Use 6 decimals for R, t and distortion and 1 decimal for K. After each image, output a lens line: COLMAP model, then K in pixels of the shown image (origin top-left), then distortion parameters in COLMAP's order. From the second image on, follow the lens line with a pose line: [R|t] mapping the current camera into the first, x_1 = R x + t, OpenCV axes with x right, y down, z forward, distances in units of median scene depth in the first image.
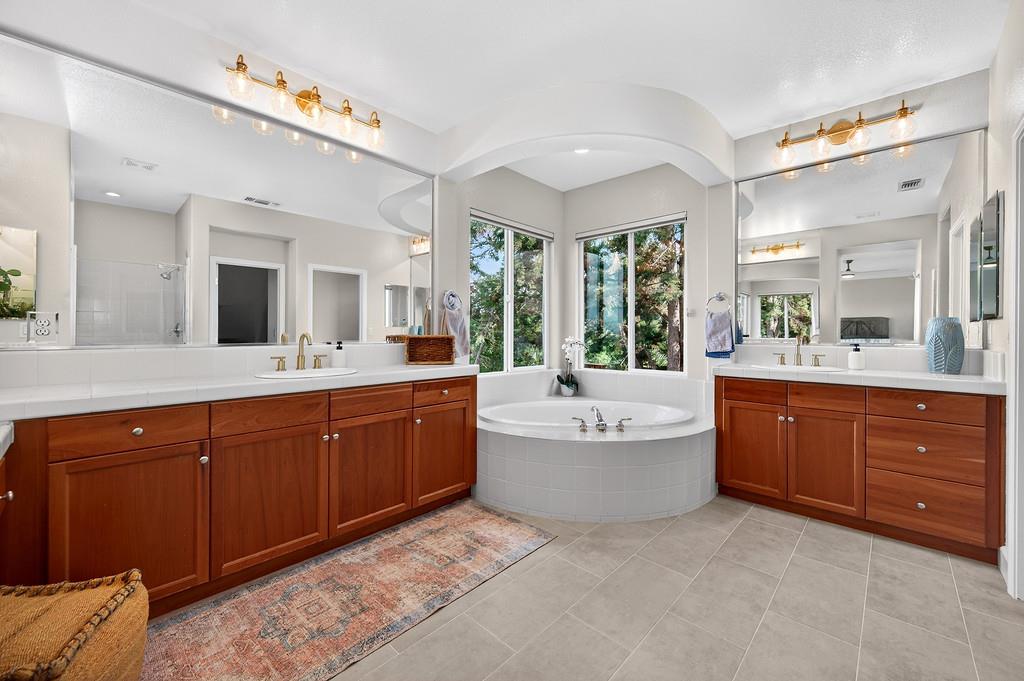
lens RADIAL K [[405.8, 0, 519.6], [0, 405.8, 335.1], [0, 0, 1]] dist [0.002118, 0.000196]
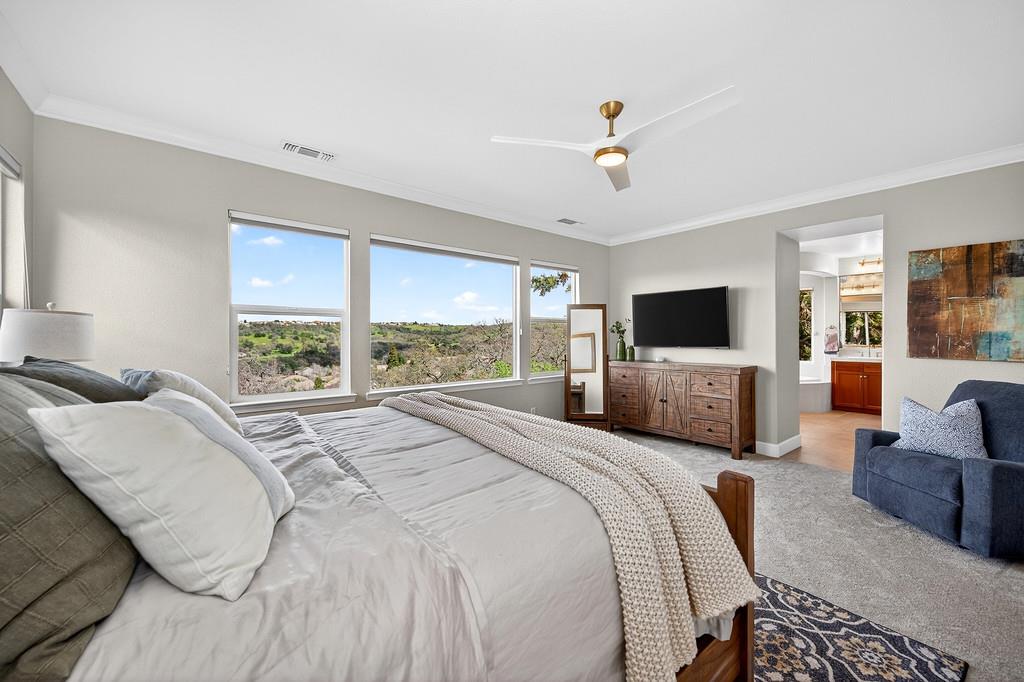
lens RADIAL K [[405.8, 0, 519.6], [0, 405.8, 335.6], [0, 0, 1]] dist [0.002118, 0.000196]
pose [[0.991443, 0.000782, -0.130540, -0.370418], [-0.001478, 0.999985, -0.005237, -0.013105], [0.130534, 0.005385, 0.991429, -0.583558]]
